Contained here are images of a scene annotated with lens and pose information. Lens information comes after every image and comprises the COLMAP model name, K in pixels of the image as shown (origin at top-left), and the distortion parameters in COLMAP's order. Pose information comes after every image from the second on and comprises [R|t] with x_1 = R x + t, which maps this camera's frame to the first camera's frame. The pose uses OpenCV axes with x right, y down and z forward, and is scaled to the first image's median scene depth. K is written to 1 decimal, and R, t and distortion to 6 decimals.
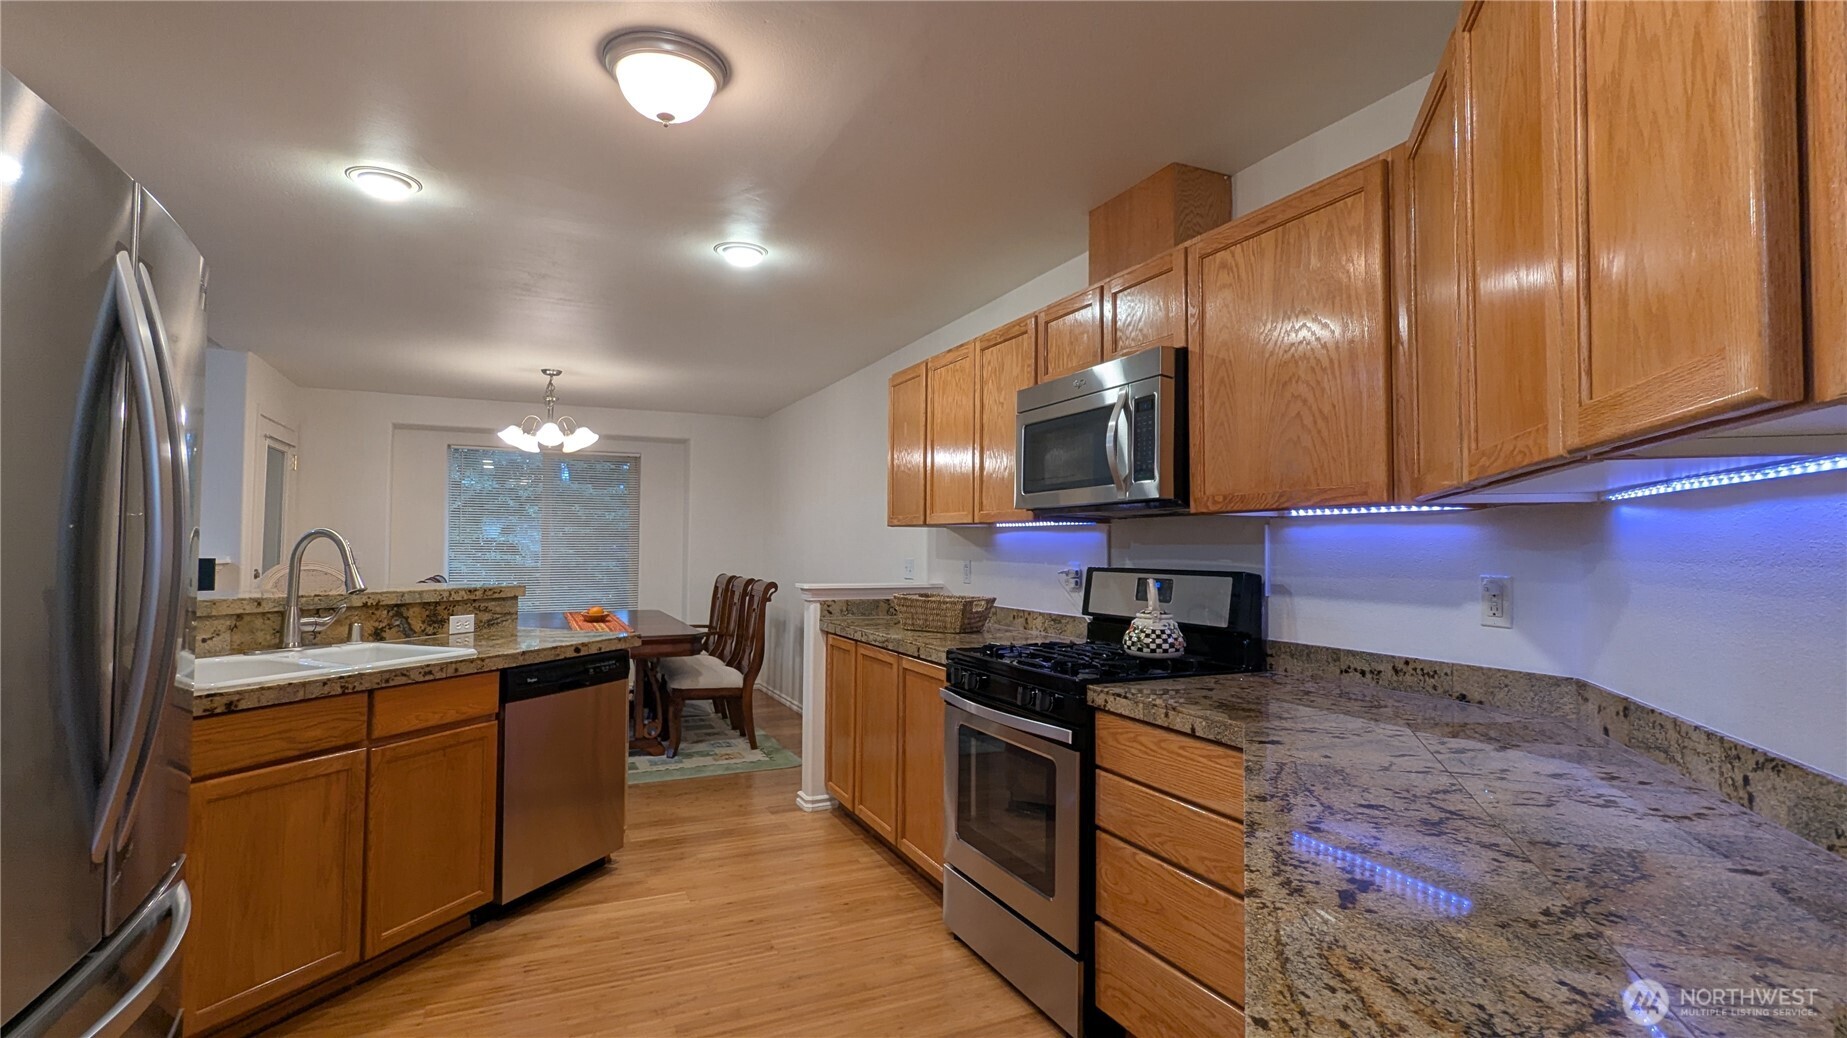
lens RADIAL K [[864.7, 0, 923.5], [0, 864.7, 519.0], [0, 0, 1]] dist [0.000151, -0.000027]
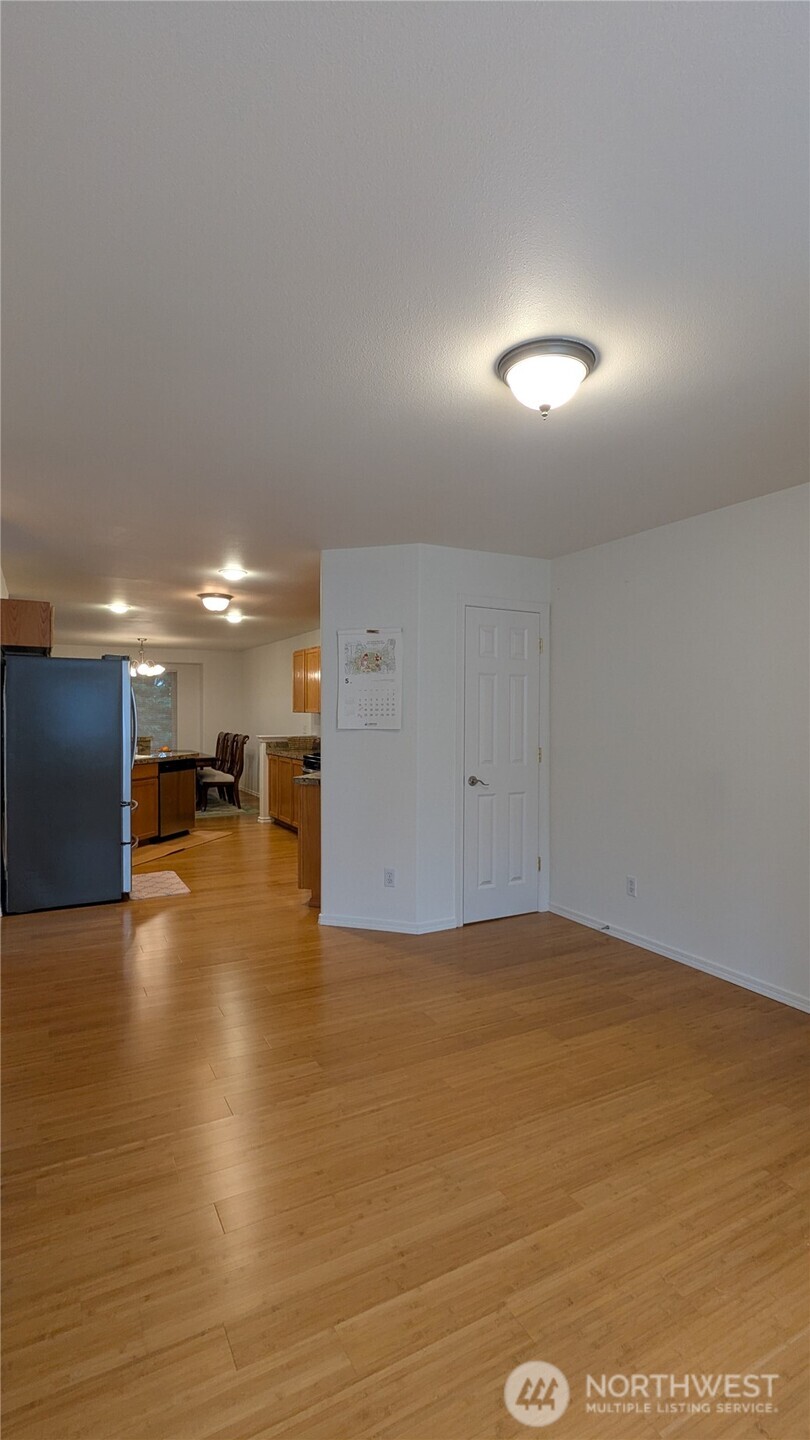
lens RADIAL K [[674.1, 0, 405.0], [0, 674.1, 720.0], [0, 0, 1]] dist [0.000151, -0.000027]
pose [[0.998305, -0.006030, 0.057888, 0.129180], [0.003284, 0.998870, 0.047414, -0.046049], [-0.058108, -0.047143, 0.997197, -0.737667]]
